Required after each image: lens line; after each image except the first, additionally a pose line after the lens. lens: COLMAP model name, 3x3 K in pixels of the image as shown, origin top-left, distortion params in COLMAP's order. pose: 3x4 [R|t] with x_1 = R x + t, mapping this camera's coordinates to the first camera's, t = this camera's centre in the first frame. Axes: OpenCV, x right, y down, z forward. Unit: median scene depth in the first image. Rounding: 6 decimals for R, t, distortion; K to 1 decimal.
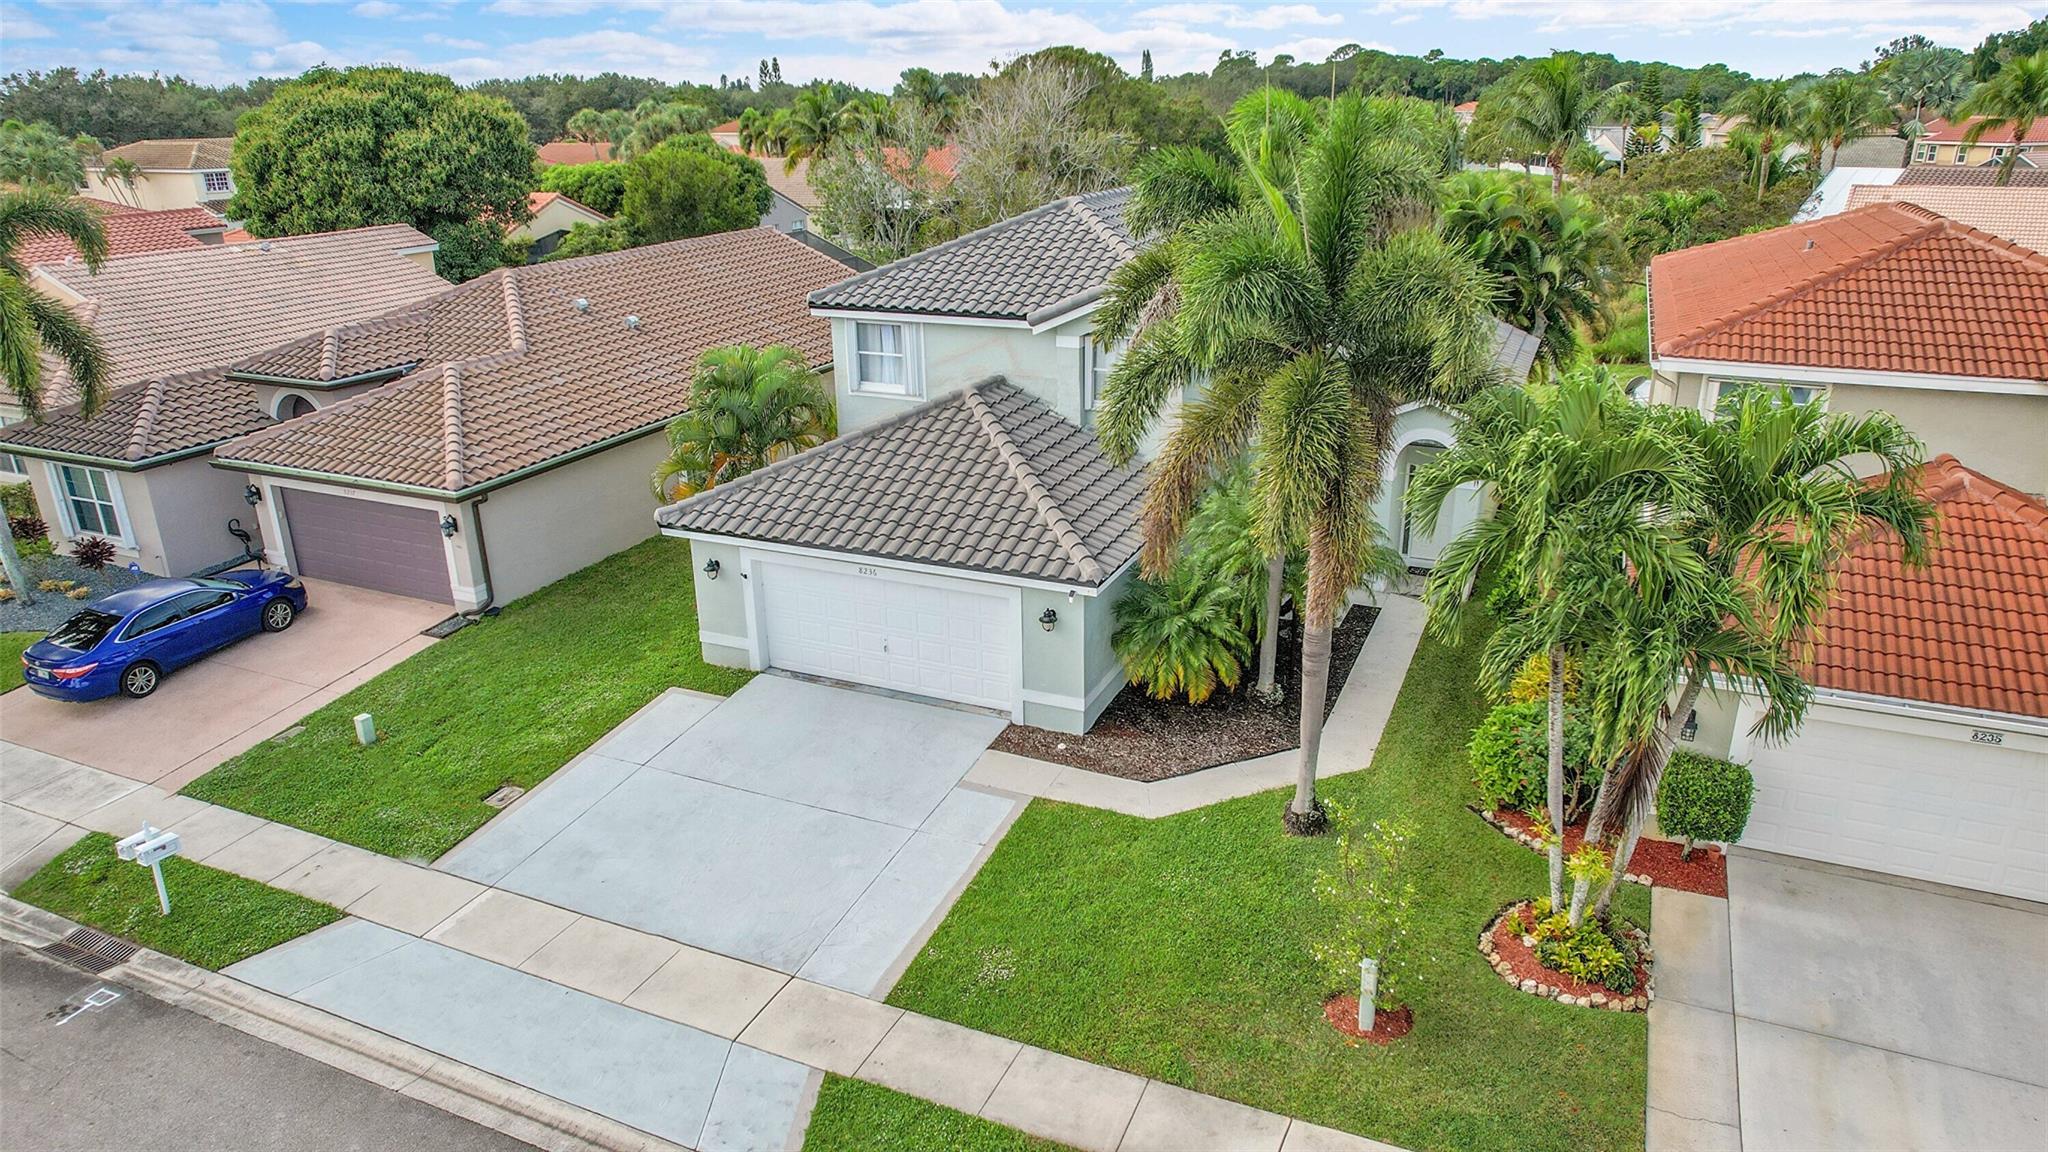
lens RADIAL K [[1296.0, 0, 1029.9], [0, 1296.0, 575.4], [0, 0, 1]] dist [-0.061541, 0.053069]
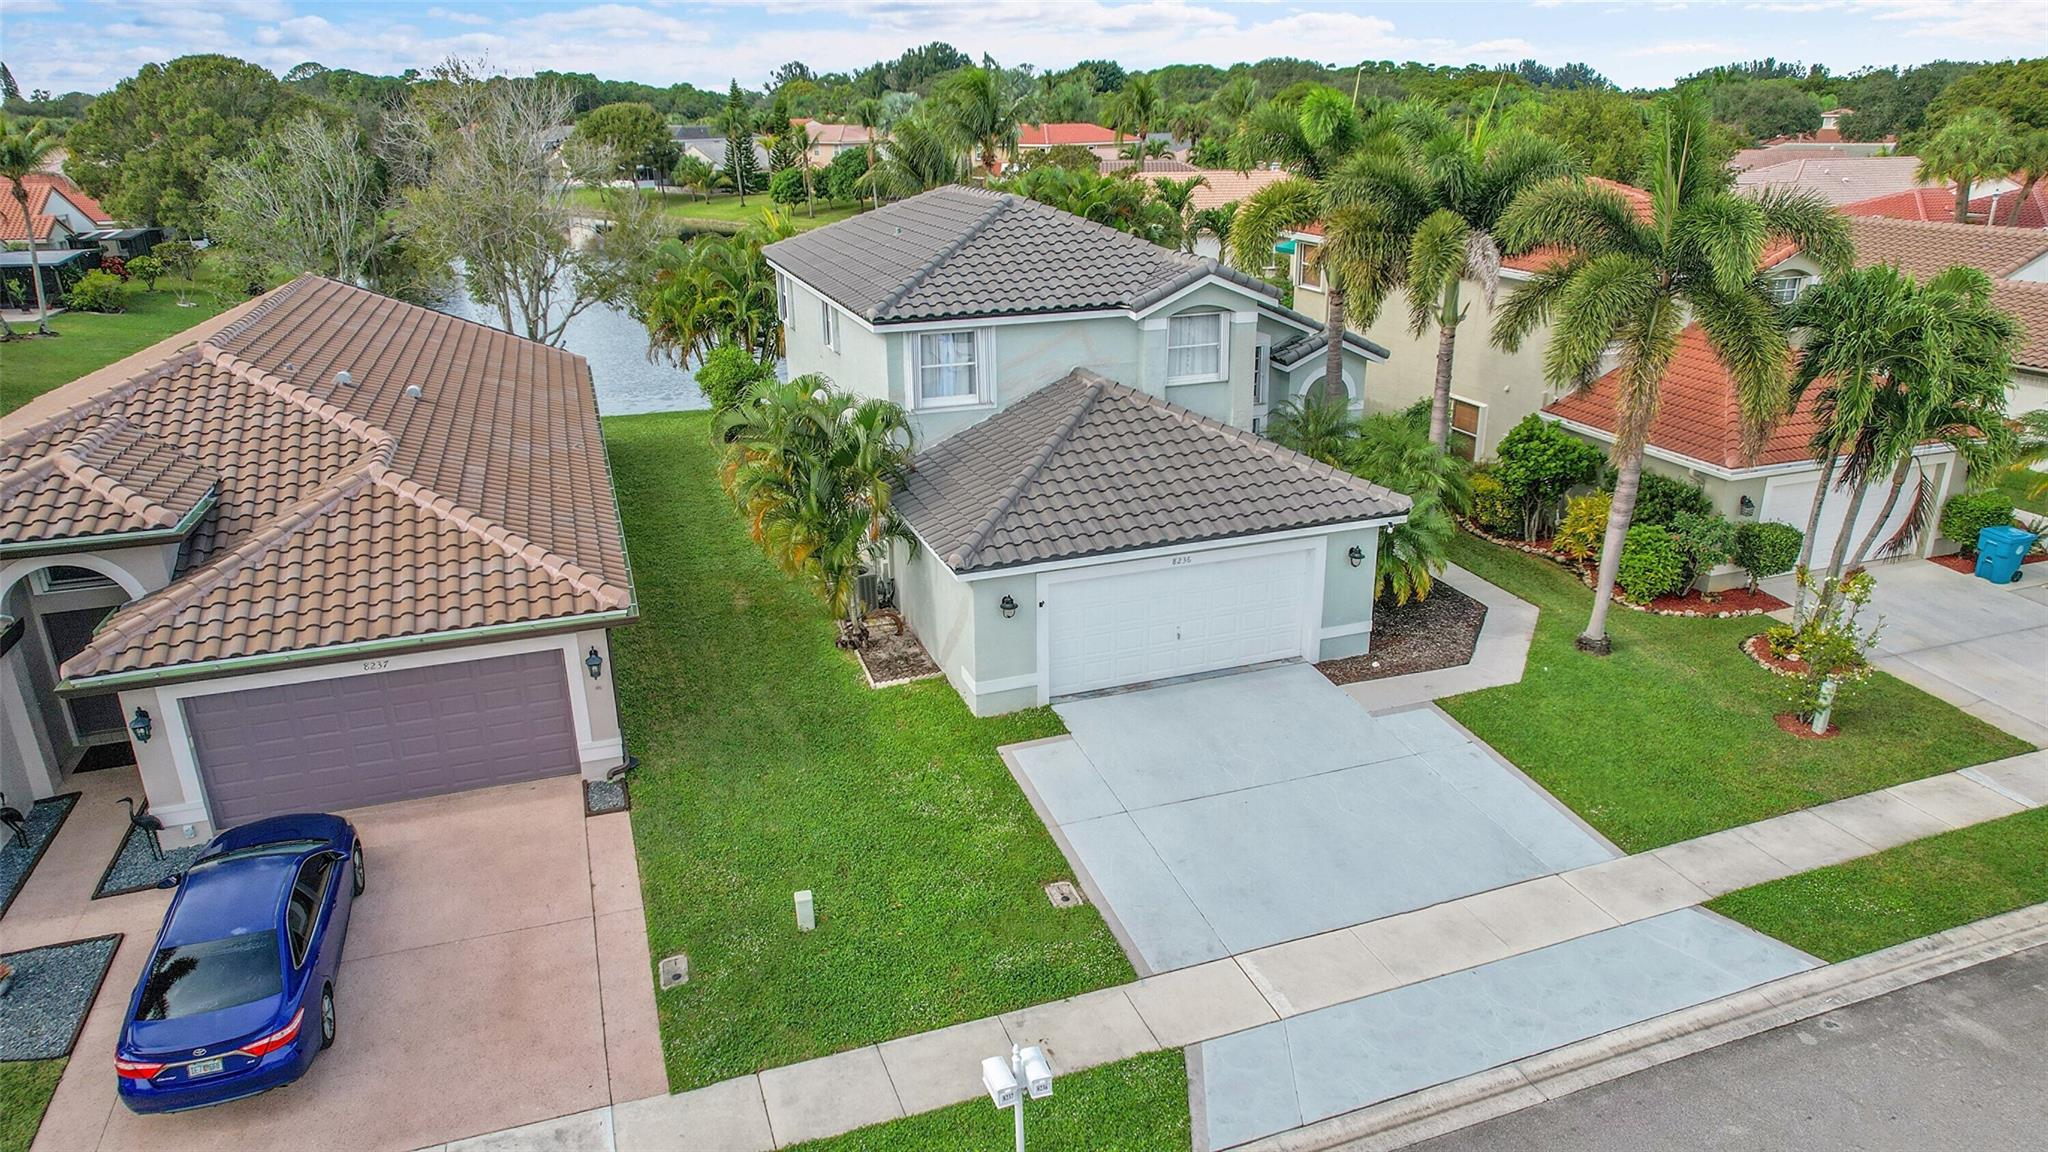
lens RADIAL K [[1296.0, 0, 1029.7], [0, 1296.0, 577.8], [0, 0, 1]] dist [-0.061541, 0.053069]
pose [[0.727915, -0.232928, 0.644891, -0.809307], [0.241434, 0.967367, 0.076886, -0.089931], [-0.641756, 0.099732, 0.760397, 0.295549]]
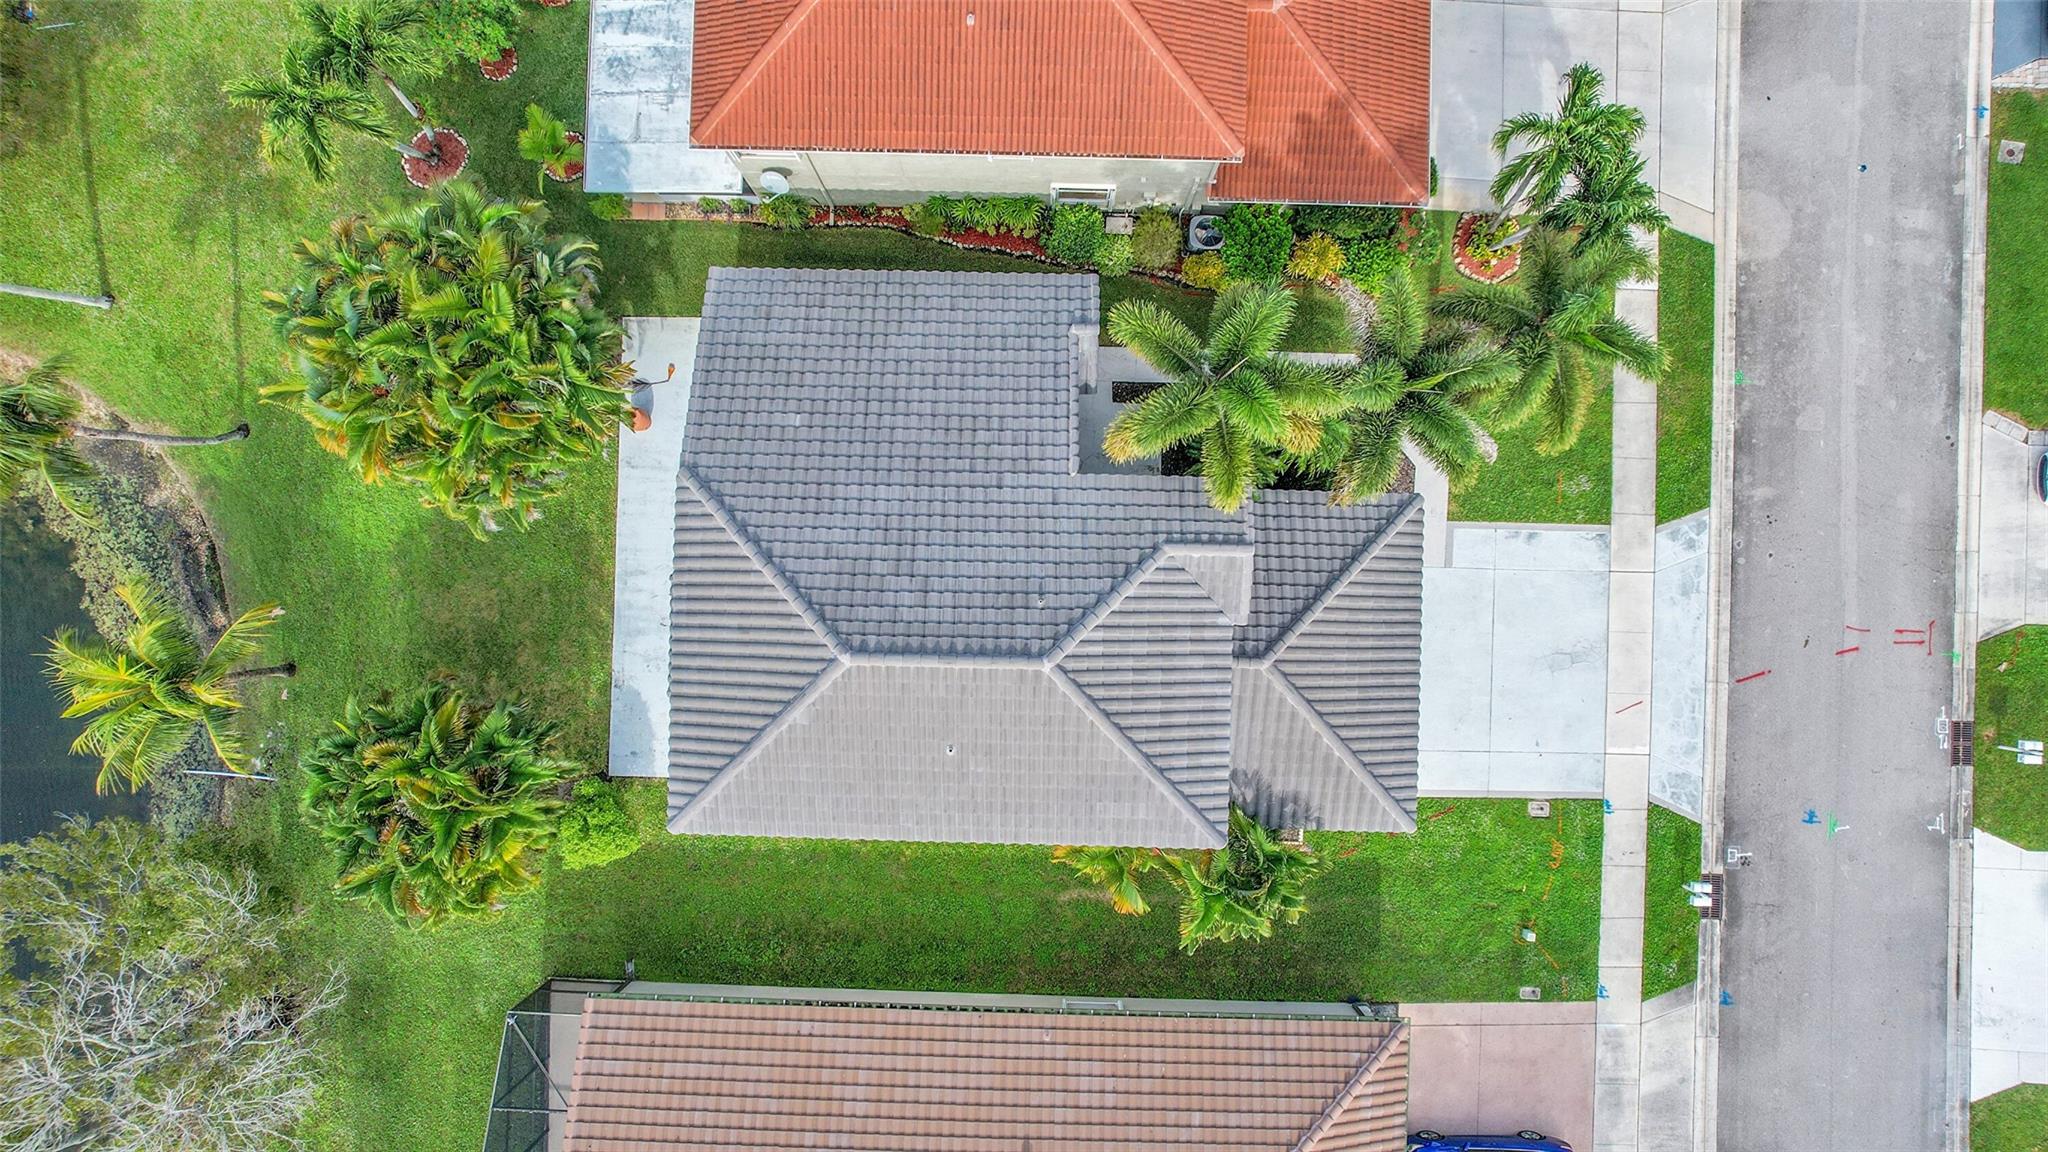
lens RADIAL K [[1296.0, 0, 1021.9], [0, 1296.0, 577.5], [0, 0, 1]] dist [-0.061541, 0.053069]
pose [[-0.377994, -0.925534, 0.022535, 0.096476], [0.331021, -0.112379, 0.936908, -1.452470], [-0.864607, 0.361605, 0.348850, 0.768786]]
